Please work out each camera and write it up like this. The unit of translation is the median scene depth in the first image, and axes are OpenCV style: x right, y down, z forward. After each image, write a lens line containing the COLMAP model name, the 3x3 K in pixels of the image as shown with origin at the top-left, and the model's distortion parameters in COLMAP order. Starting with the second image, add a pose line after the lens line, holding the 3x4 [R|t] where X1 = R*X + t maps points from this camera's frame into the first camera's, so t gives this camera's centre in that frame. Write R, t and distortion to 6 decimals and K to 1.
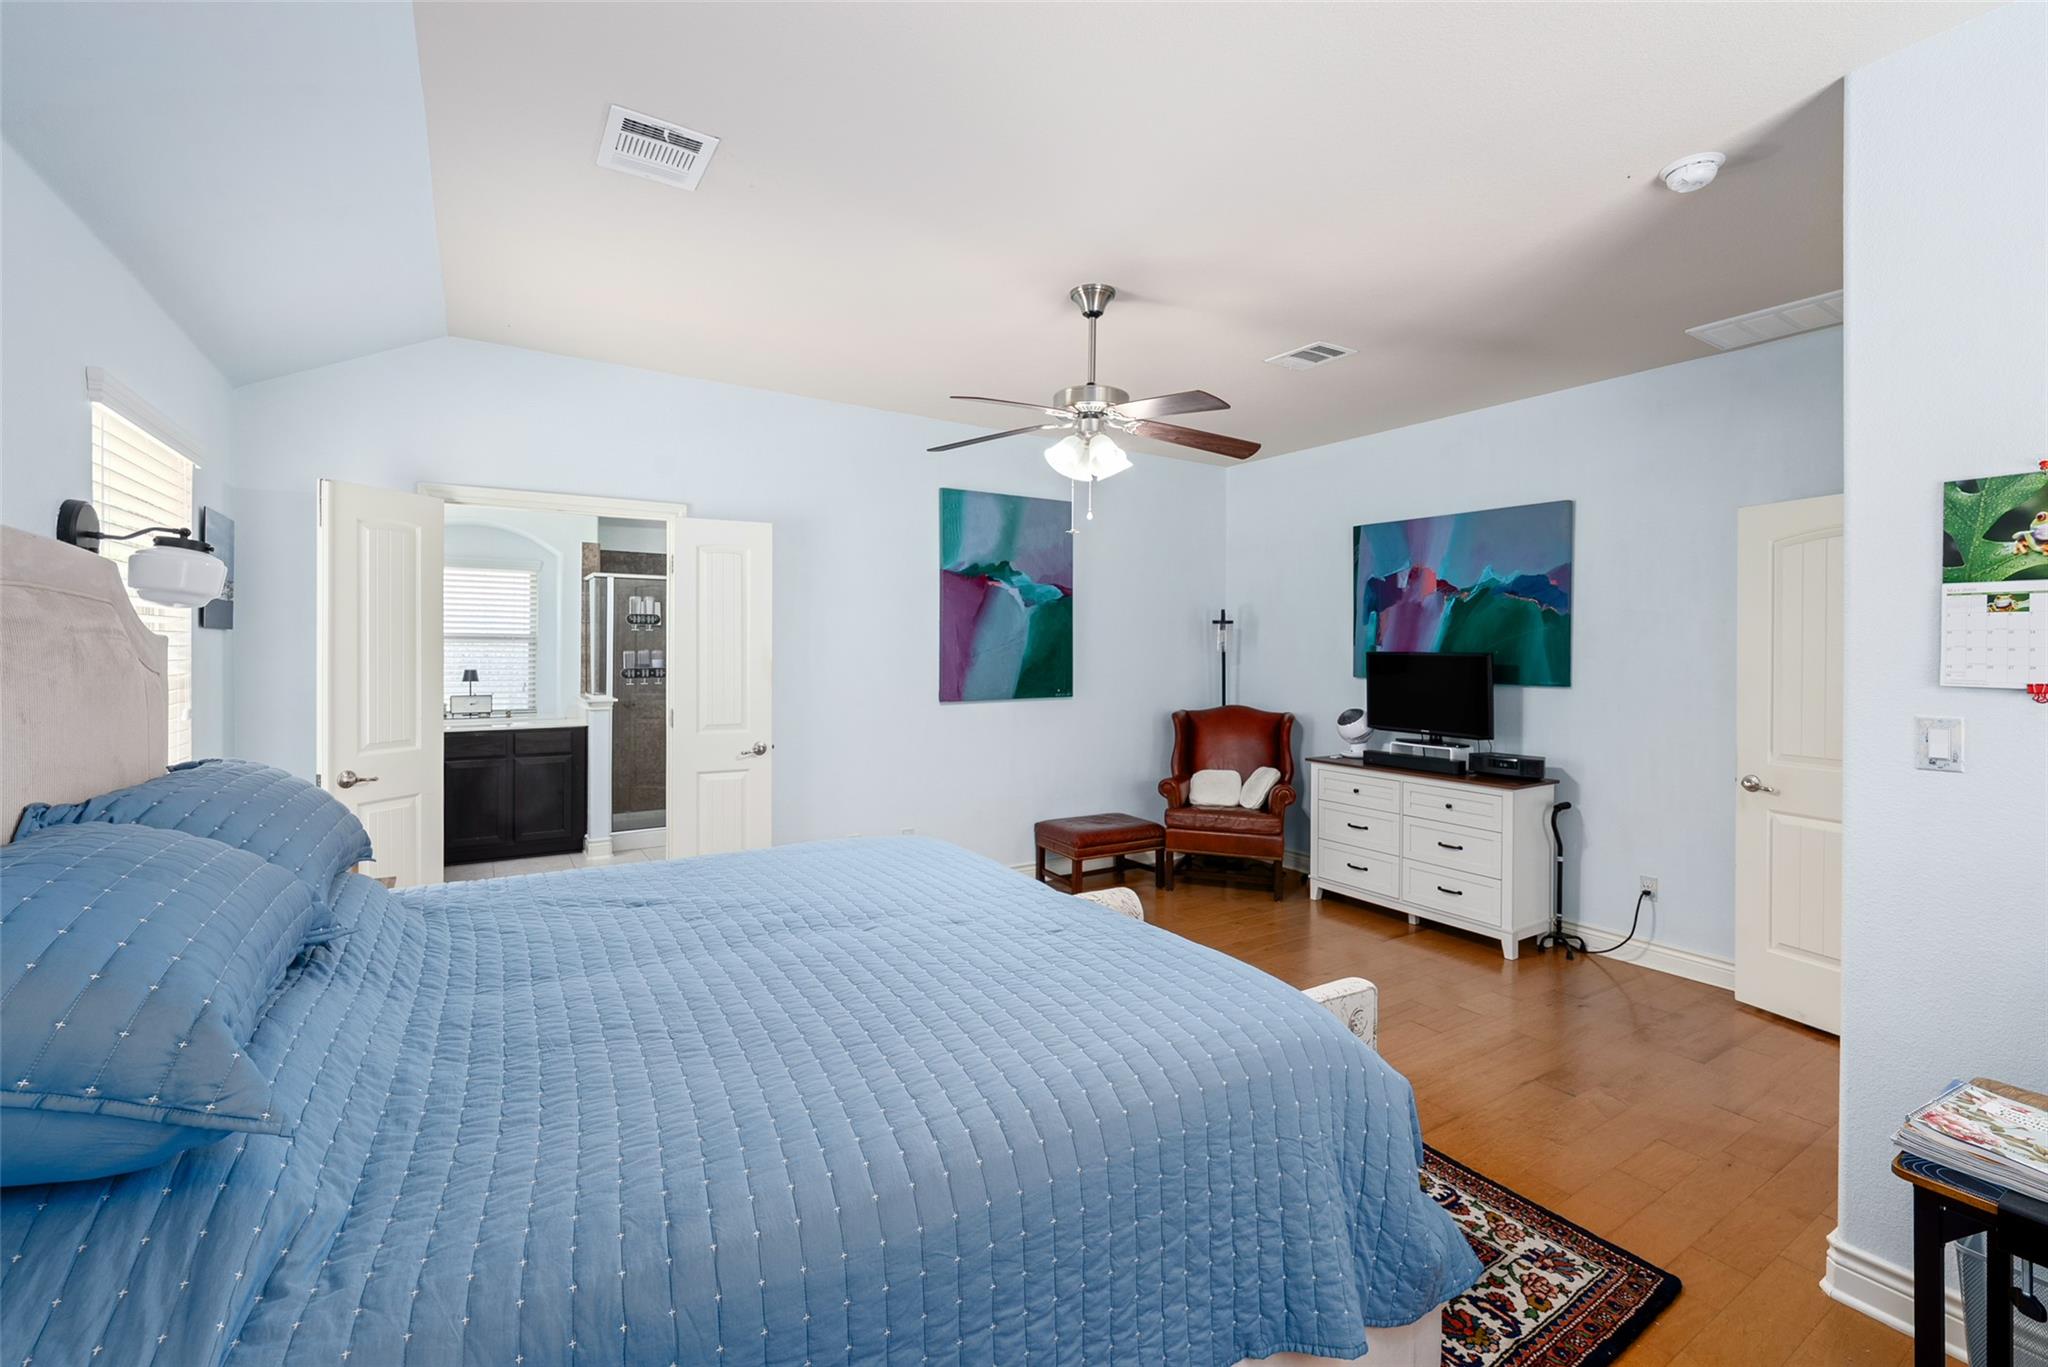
lens RADIAL K [[866.6, 0, 1038.4], [0, 866.6, 651.6], [0, 0, 1]] dist [-0.001342, -0.000254]
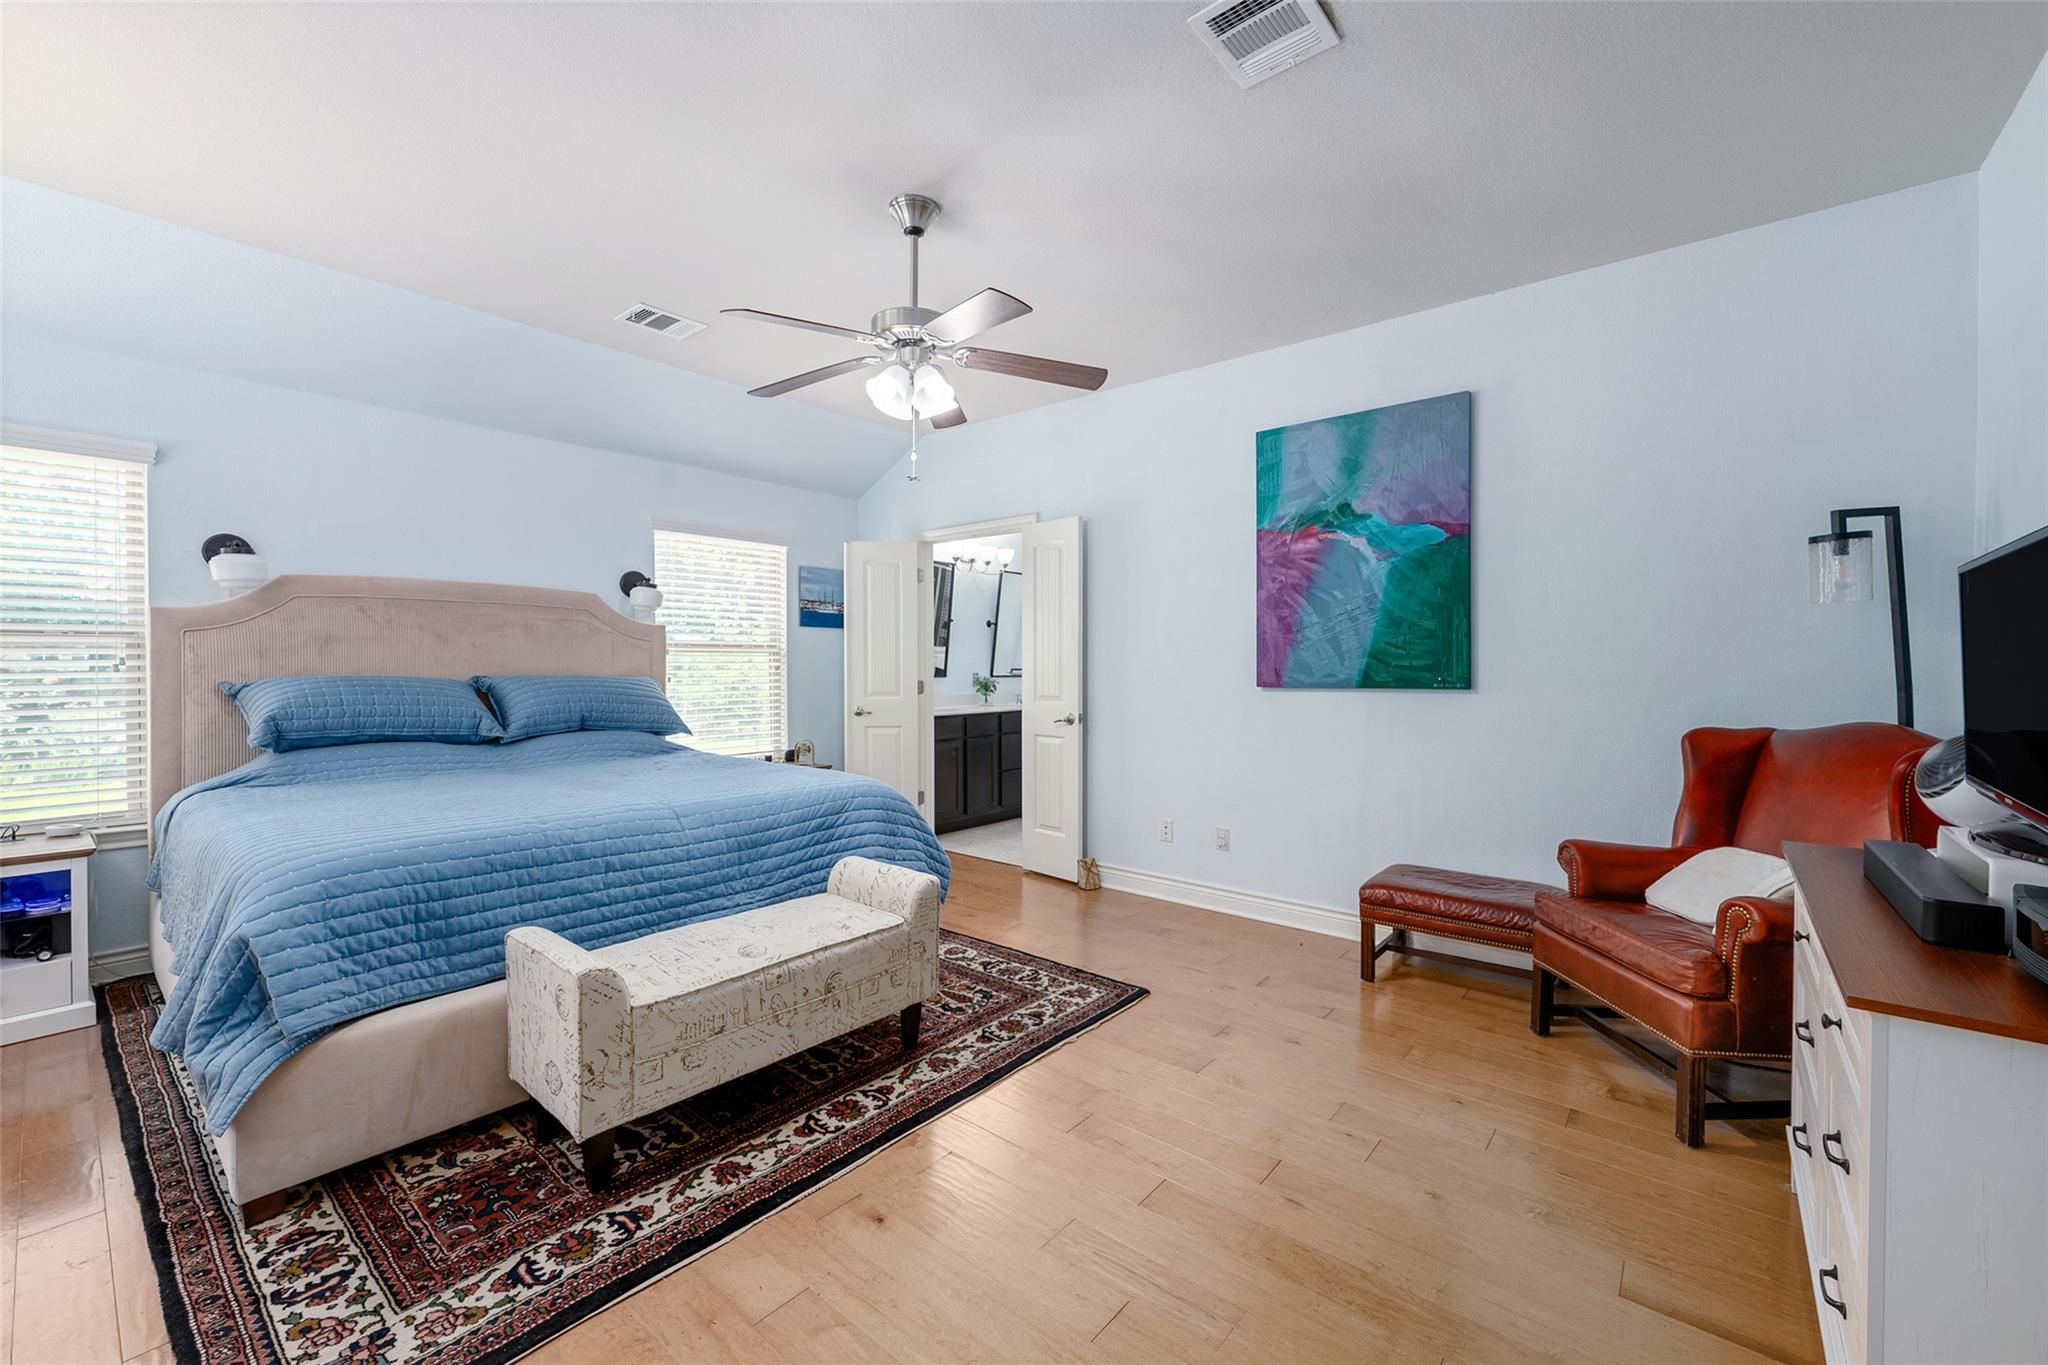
lens RADIAL K [[829.5, 0, 1025.4], [0, 829.5, 680.4], [0, 0, 1]] dist [-0.000170, 0.000178]
pose [[0.290920, 0.011128, -0.956683, 0.539192], [-0.004888, 0.999937, 0.010145, 0.040517], [0.956735, 0.001725, 0.290956, 0.501750]]
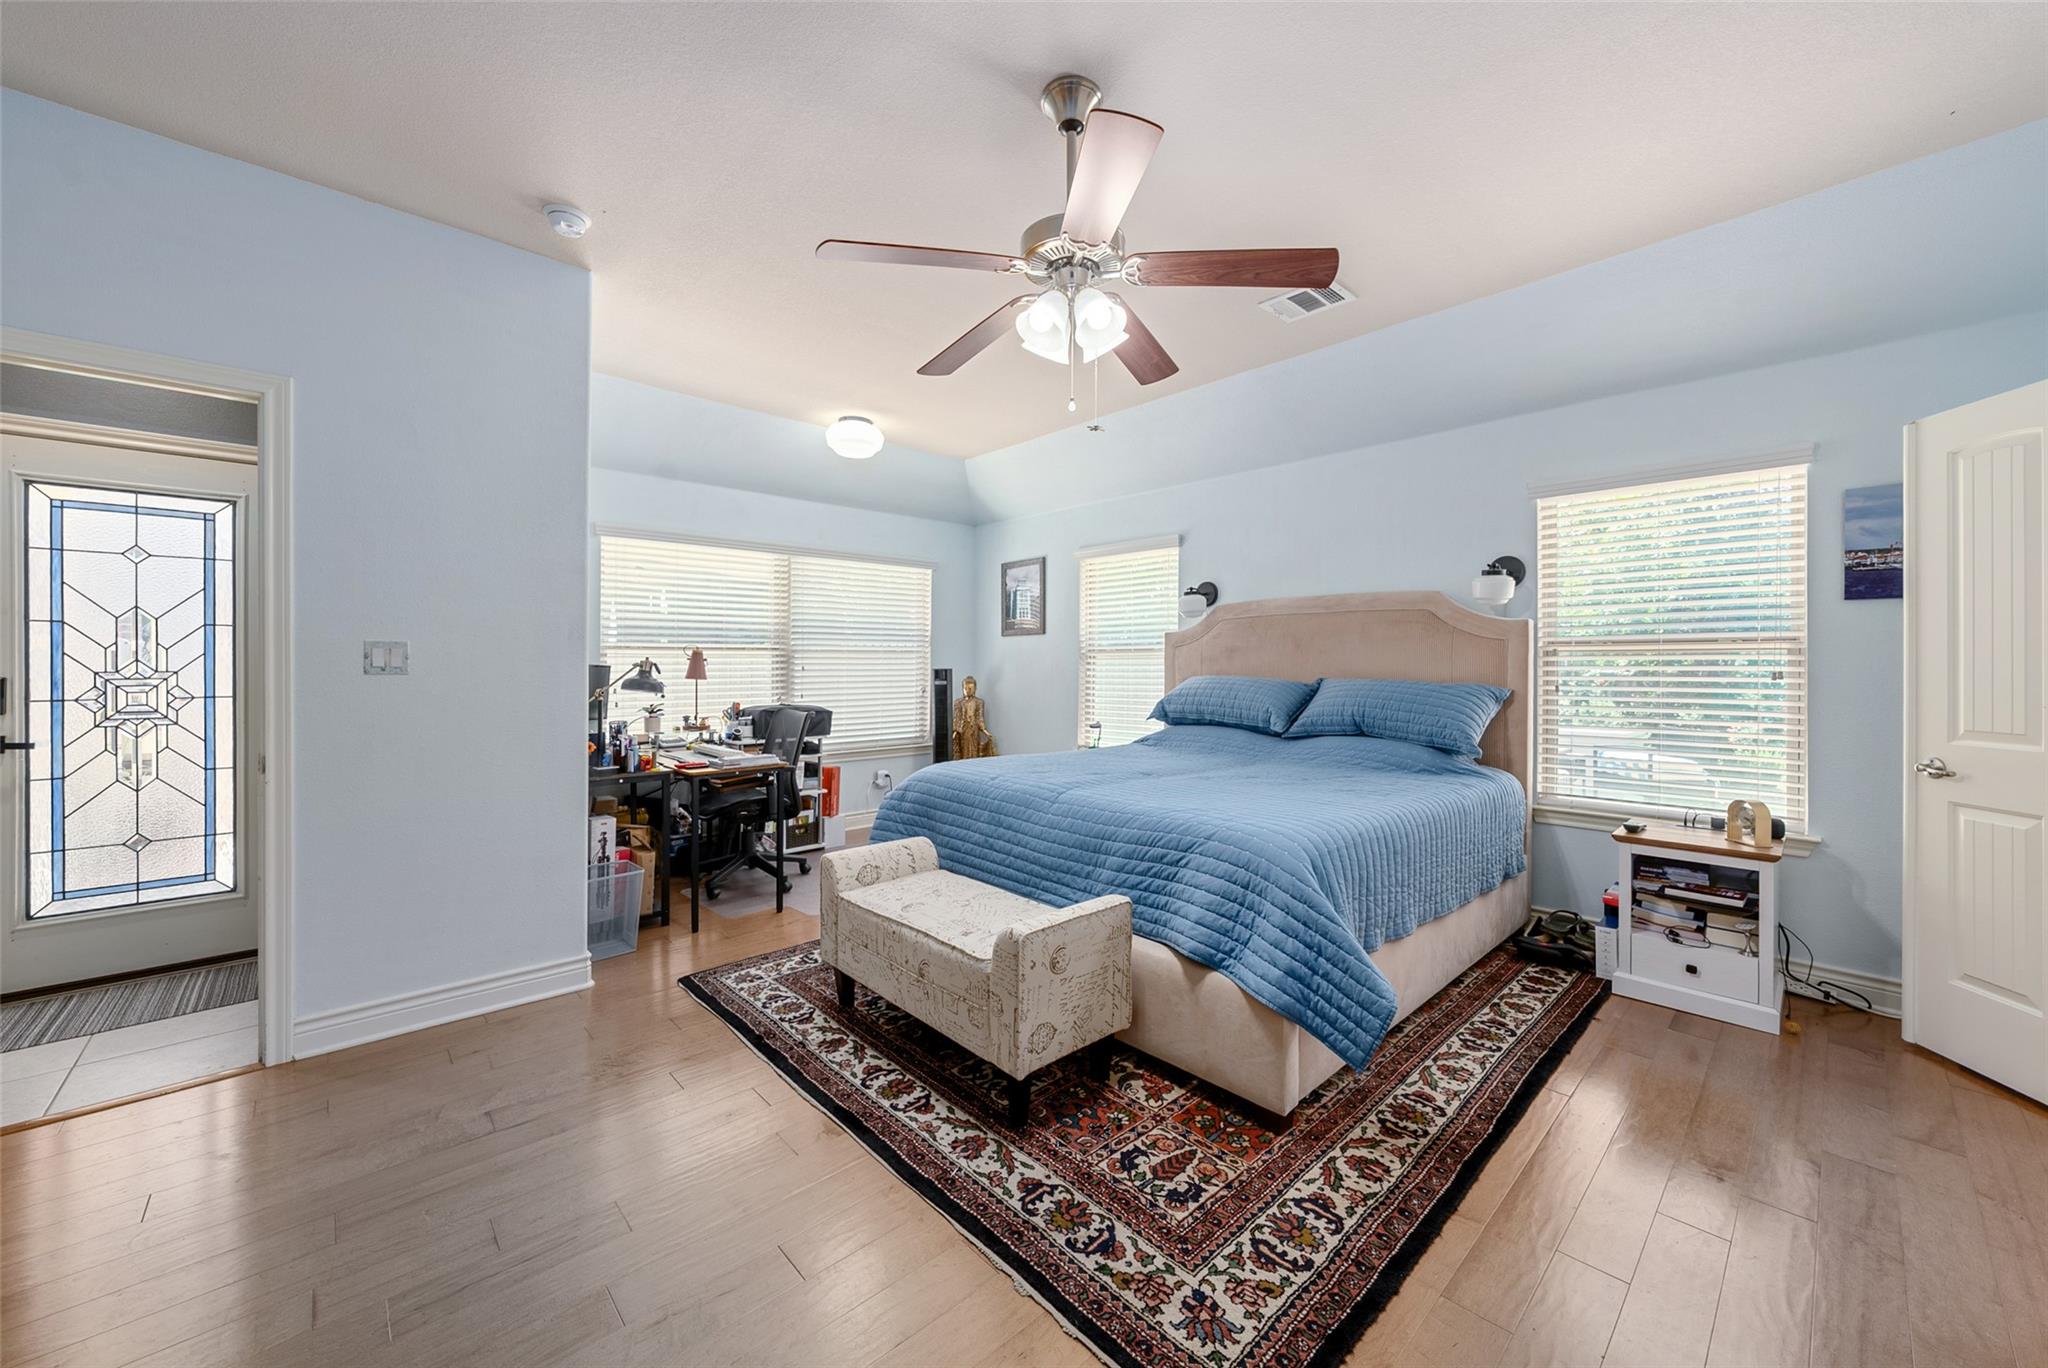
lens RADIAL K [[771.7, 0, 1024.2], [0, 771.7, 668.1], [0, 0, 1]] dist [0.001777, 0.000043]
pose [[-0.986659, -0.010861, -0.162438, 0.118057], [-0.012408, 0.999887, 0.008513, 0.033787], [0.162327, 0.010415, -0.986682, 0.951125]]
